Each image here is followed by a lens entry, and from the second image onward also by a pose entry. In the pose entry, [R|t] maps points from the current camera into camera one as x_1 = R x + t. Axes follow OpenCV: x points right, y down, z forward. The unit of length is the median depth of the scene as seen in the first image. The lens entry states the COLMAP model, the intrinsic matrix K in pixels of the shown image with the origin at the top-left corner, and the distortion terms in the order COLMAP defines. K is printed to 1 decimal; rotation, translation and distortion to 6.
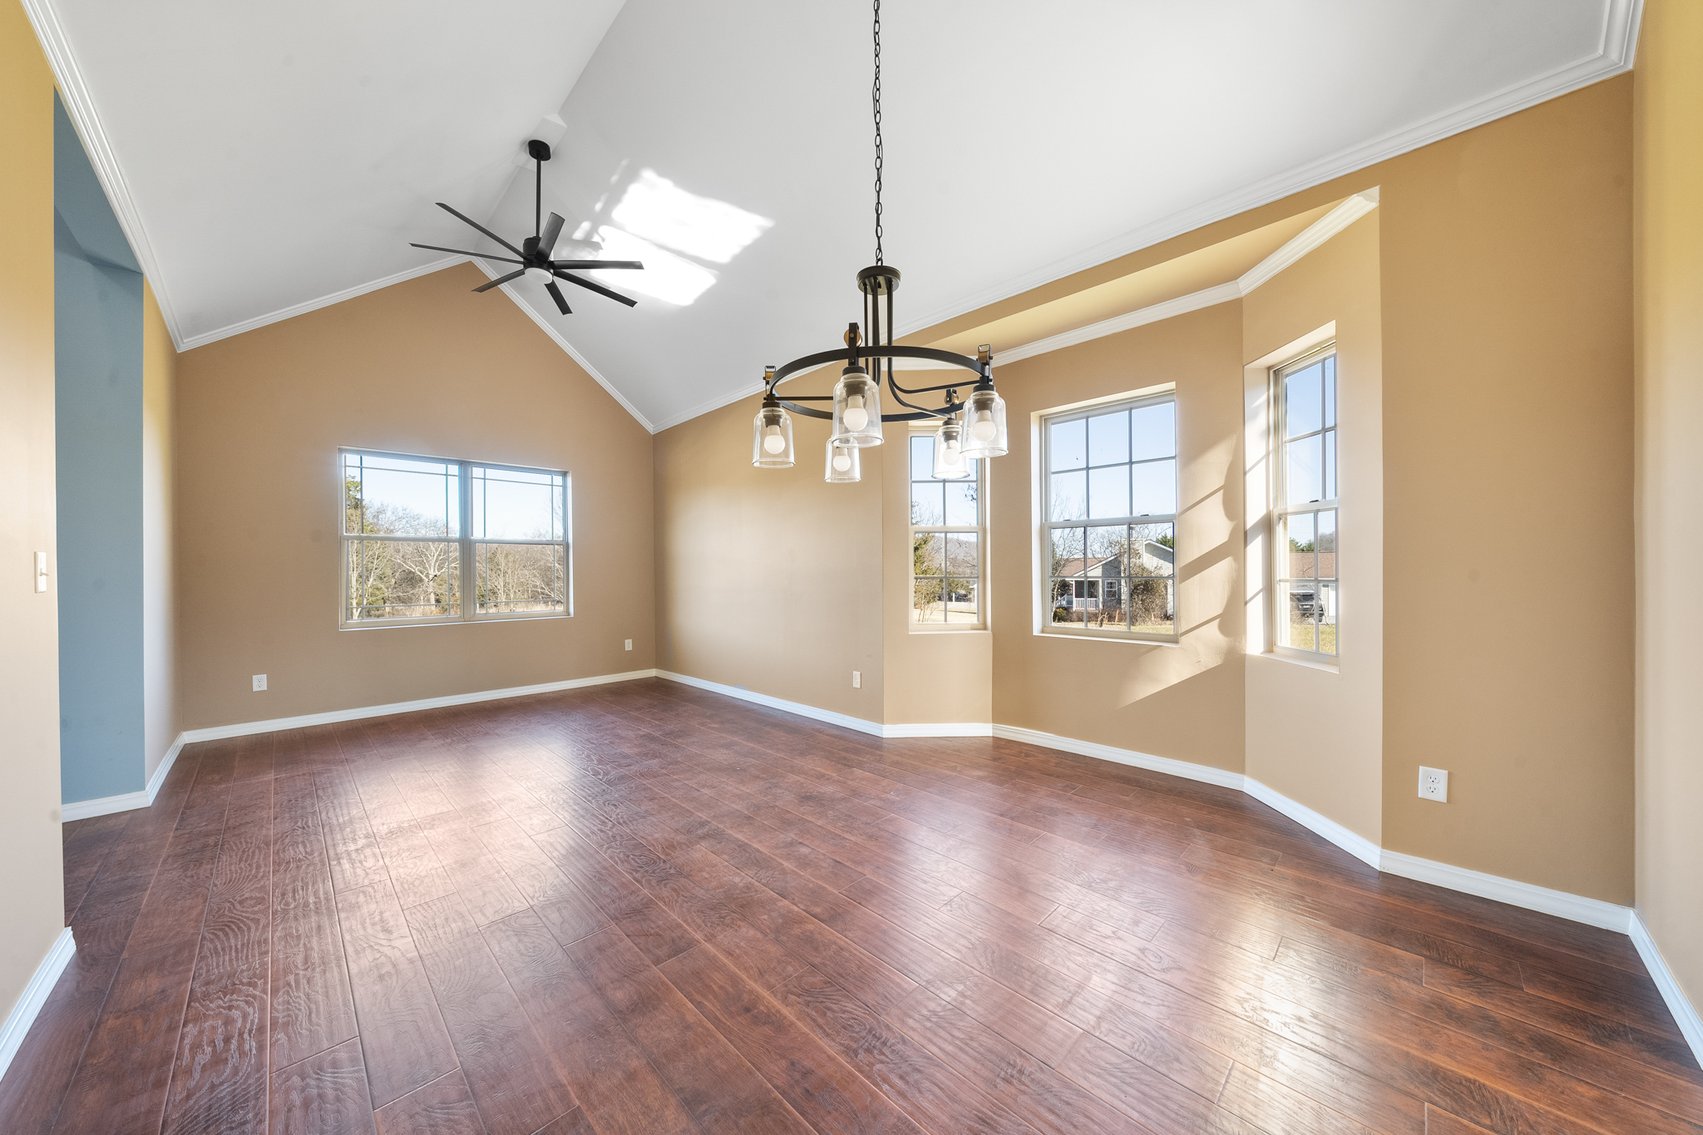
lens RADIAL K [[576.8, 0, 848.4], [0, 576.8, 568.4], [0, 0, 1]] dist [-0.010049, -0.000108]
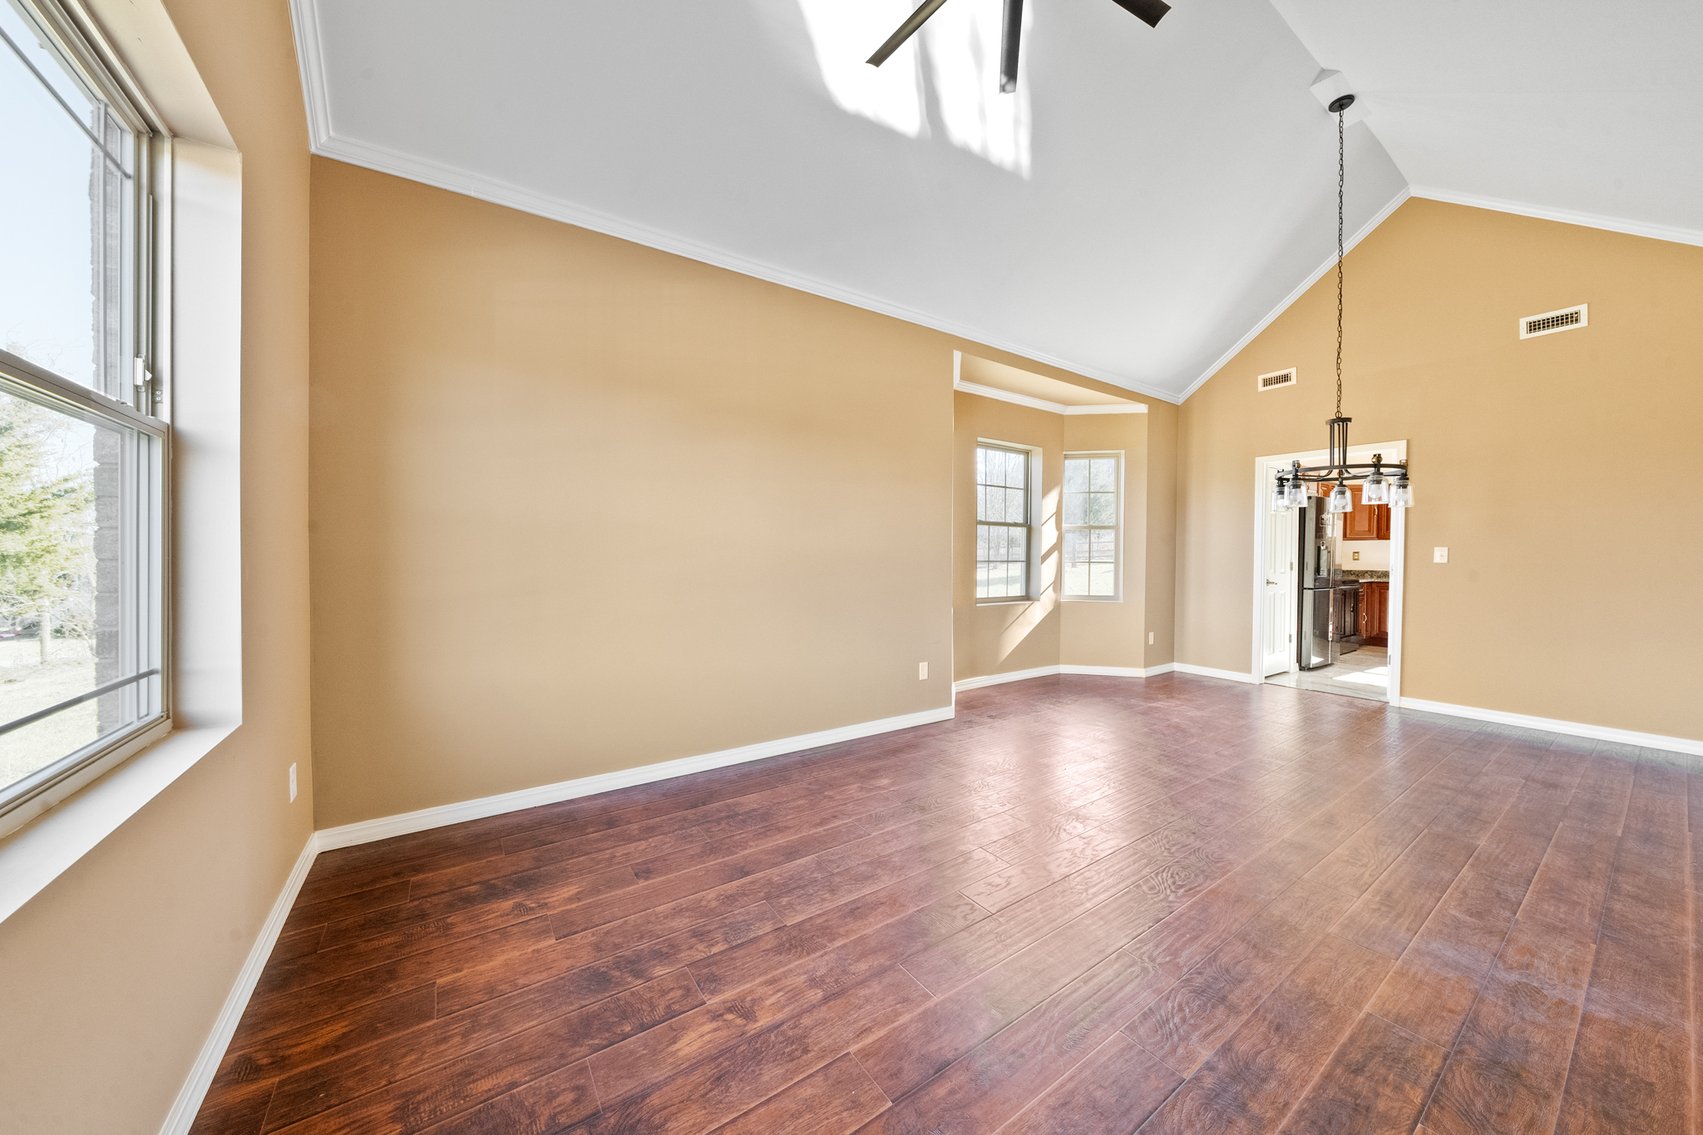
lens RADIAL K [[576.8, 0, 849.2], [0, 576.8, 567.1], [0, 0, 1]] dist [-0.010049, -0.000108]
pose [[0.178156, -0.002579, 0.983999, -1.293173], [-0.004820, 0.999982, 0.003493, 0.030060], [-0.983990, -0.005365, 0.178140, 1.326324]]
